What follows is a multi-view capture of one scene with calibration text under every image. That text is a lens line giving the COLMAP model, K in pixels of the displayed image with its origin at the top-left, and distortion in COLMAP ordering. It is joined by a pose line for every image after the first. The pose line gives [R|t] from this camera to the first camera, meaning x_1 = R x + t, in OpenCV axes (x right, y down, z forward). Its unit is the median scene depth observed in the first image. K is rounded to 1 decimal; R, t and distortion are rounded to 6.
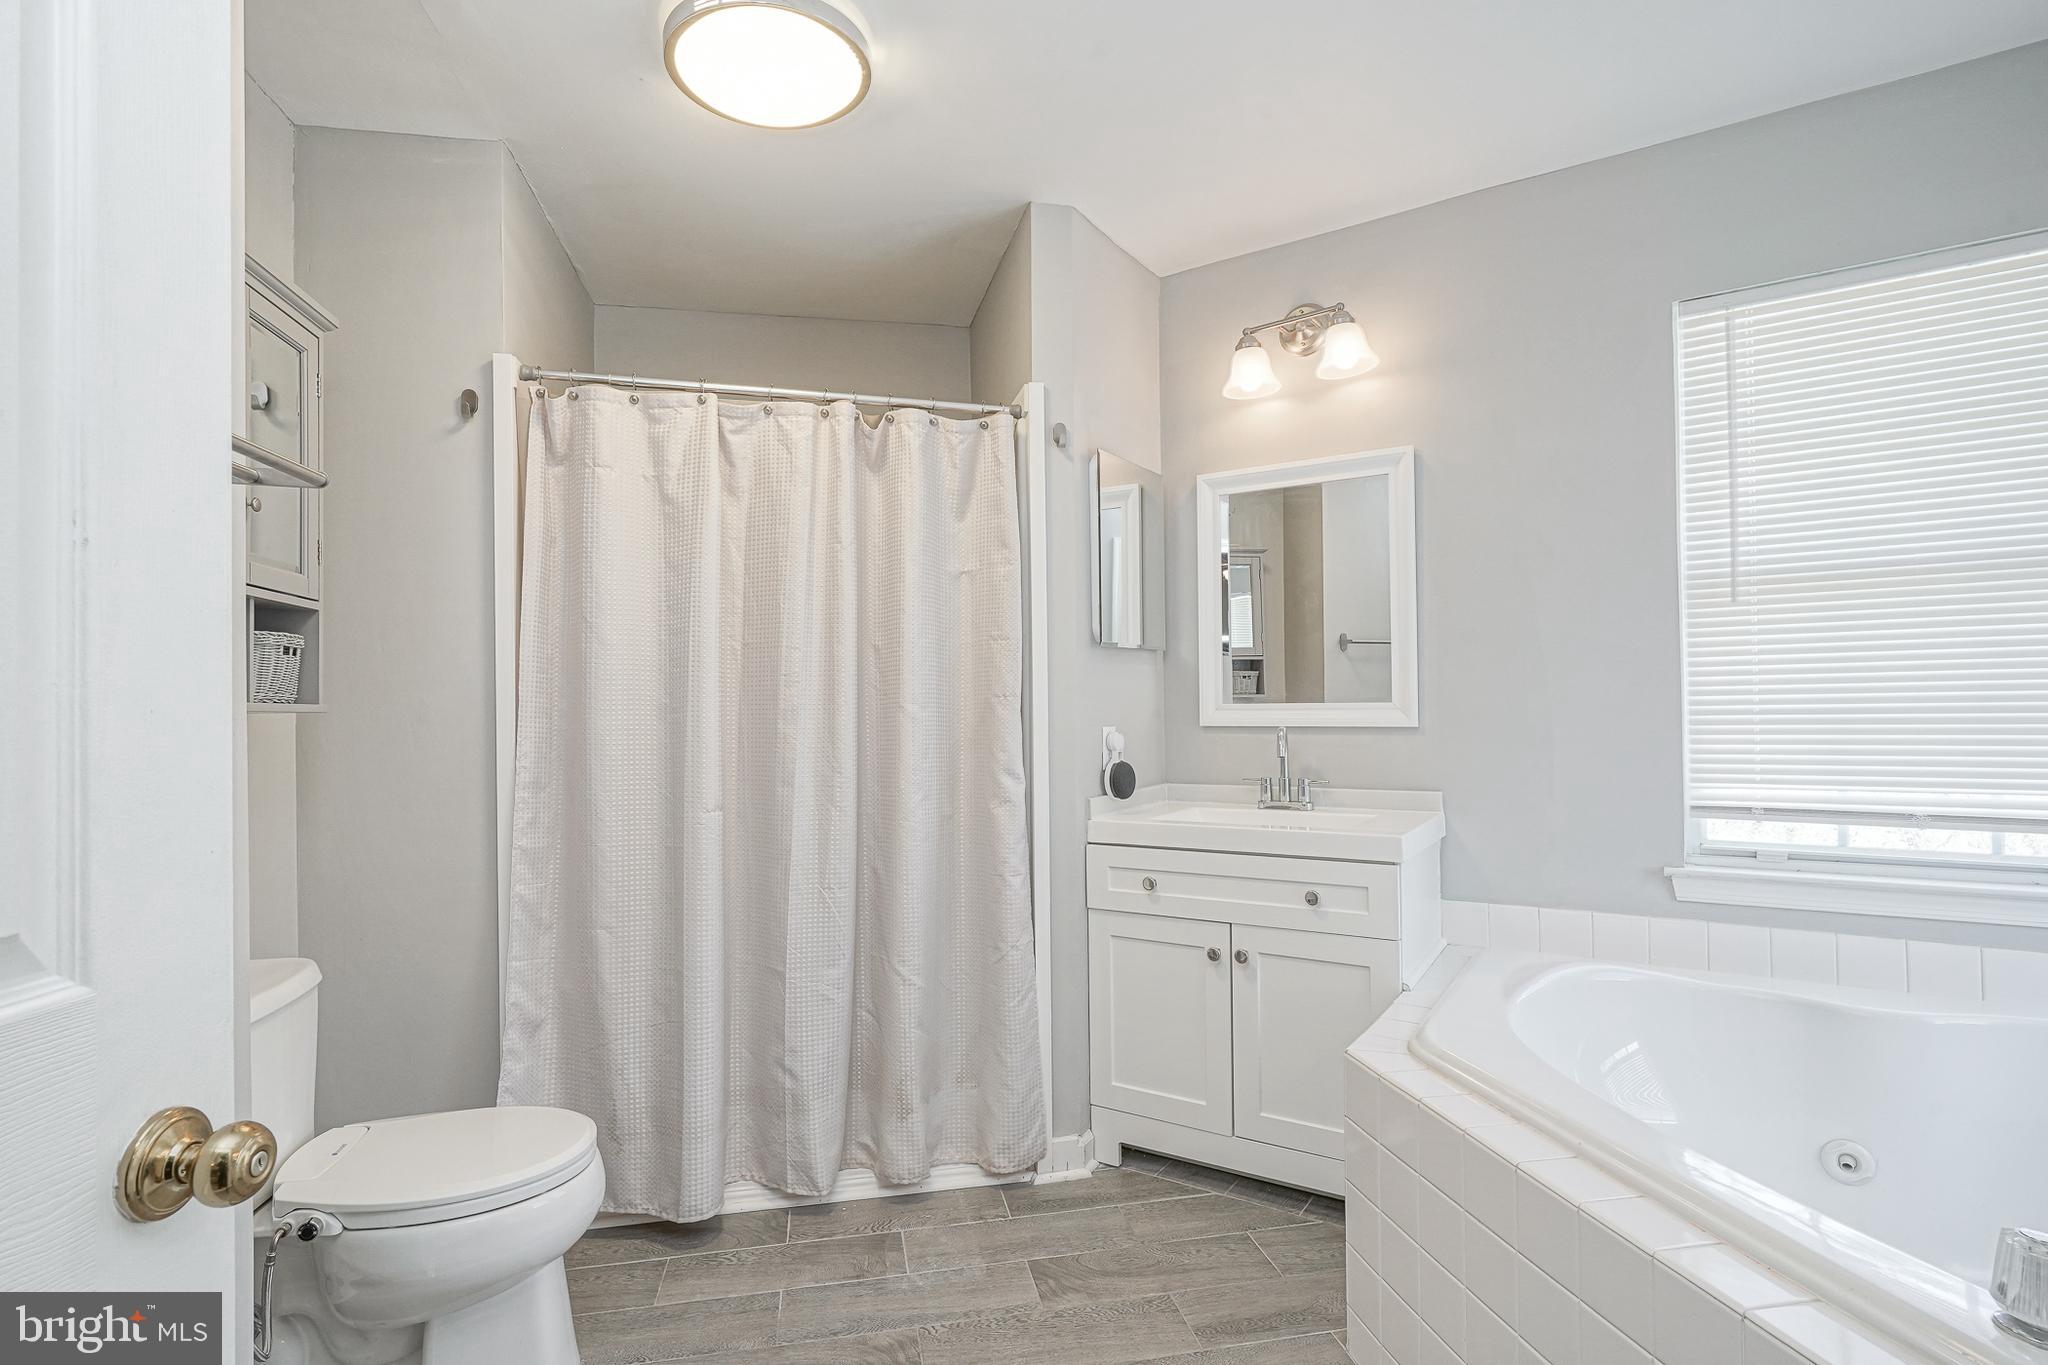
lens RADIAL K [[974.8, 0, 1024.8], [0, 974.8, 708.1], [0, 0, 1]] dist [-0.001552, 0.000976]
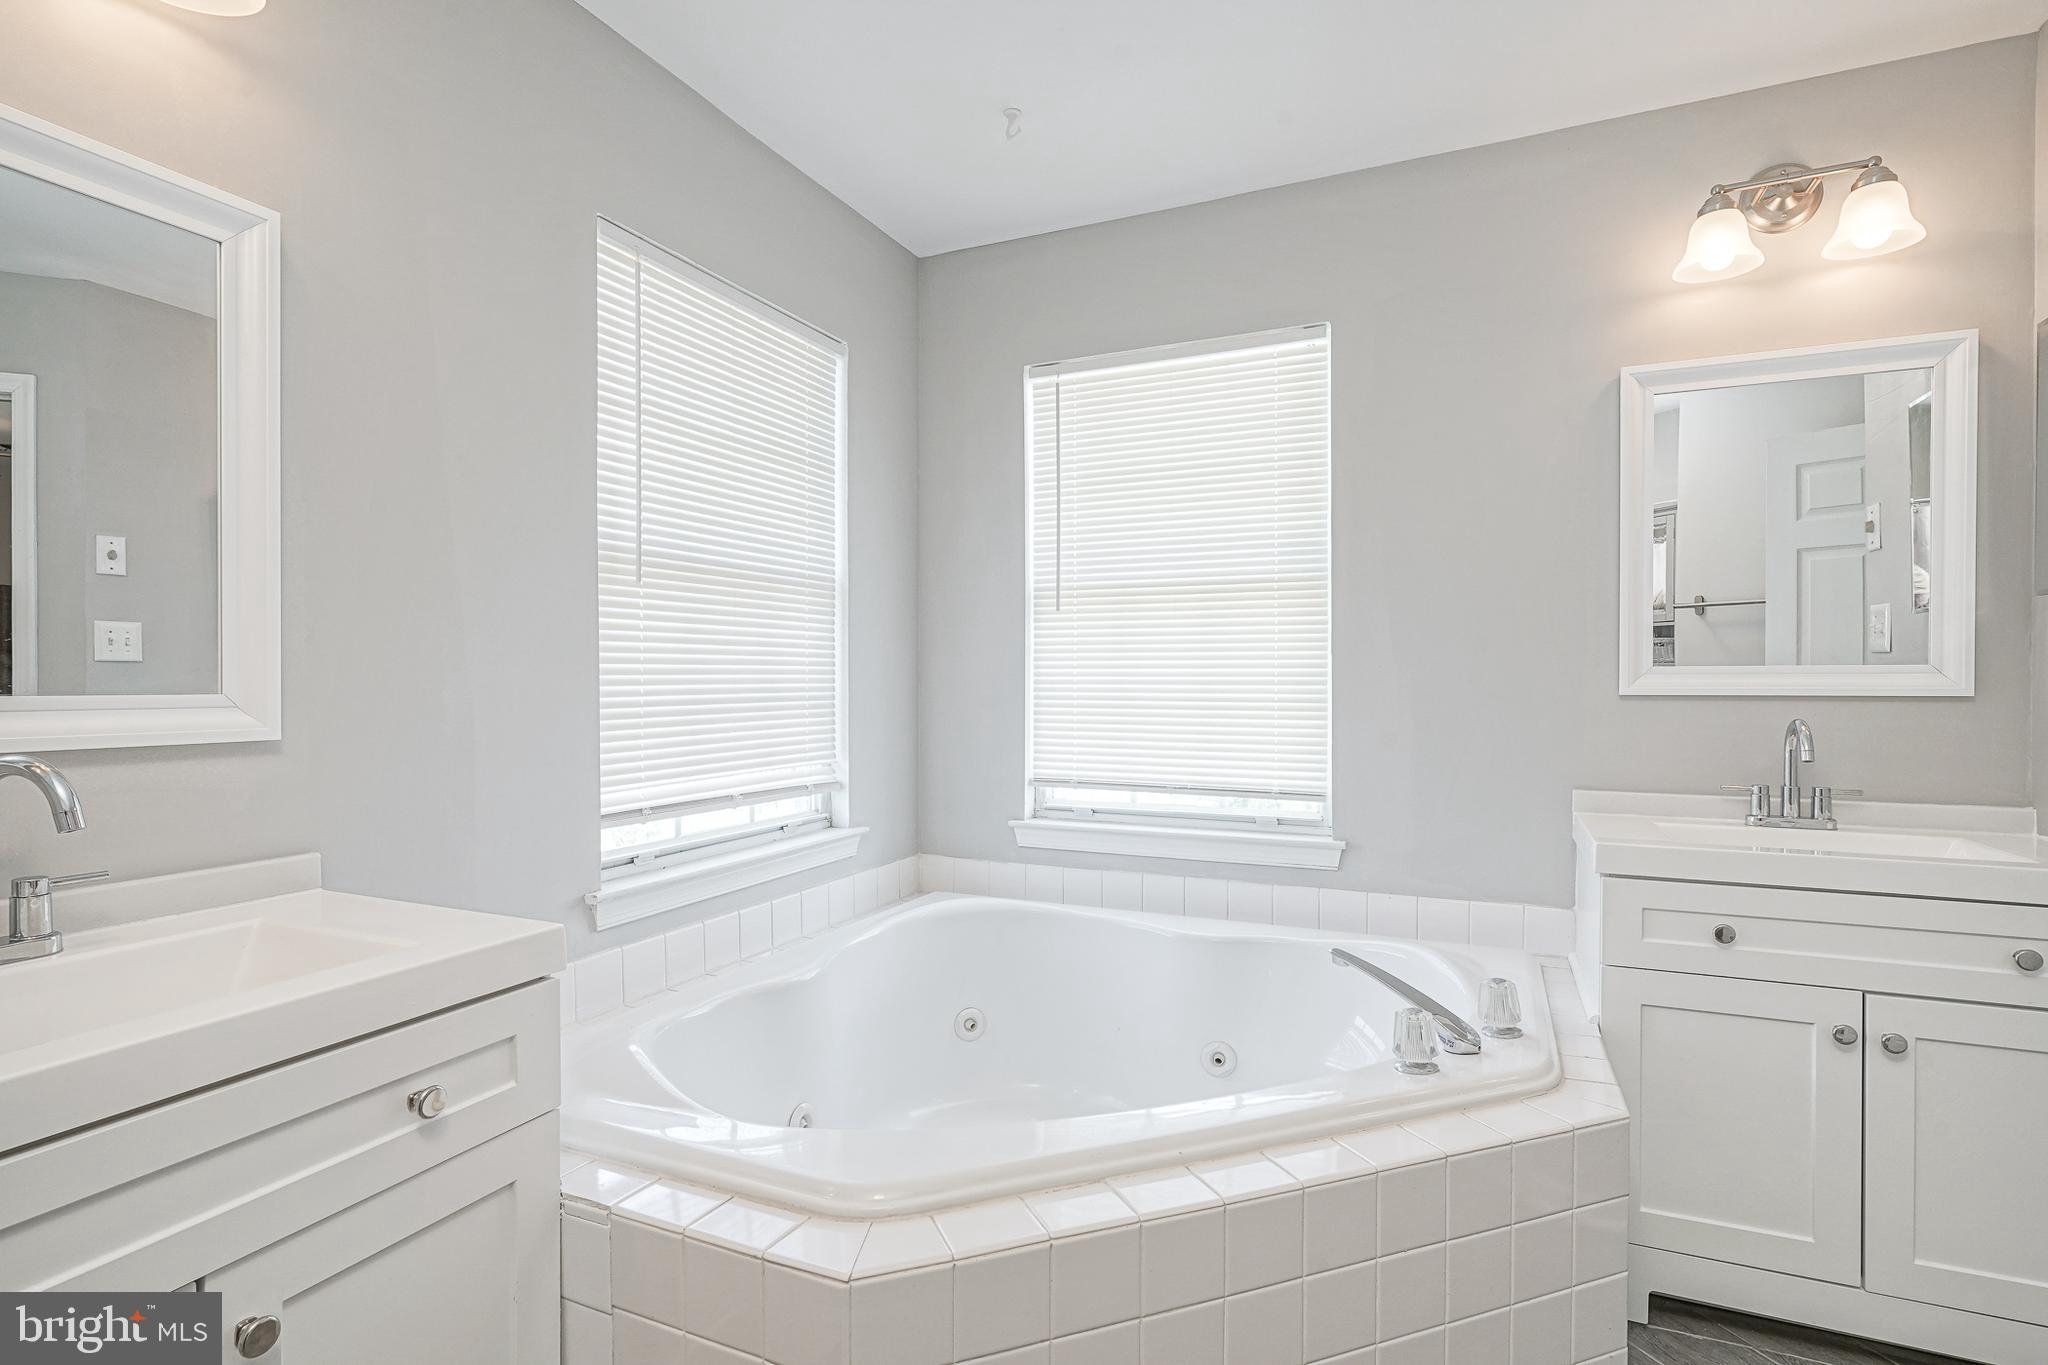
lens RADIAL K [[974.8, 0, 1024.8], [0, 974.8, 708.1], [0, 0, 1]] dist [-0.001552, 0.000976]
pose [[-0.126194, -0.011924, 0.991934, -0.209619], [0.003315, 0.999917, 0.012442, -0.003657], [-0.992000, 0.004859, -0.126144, 0.750920]]
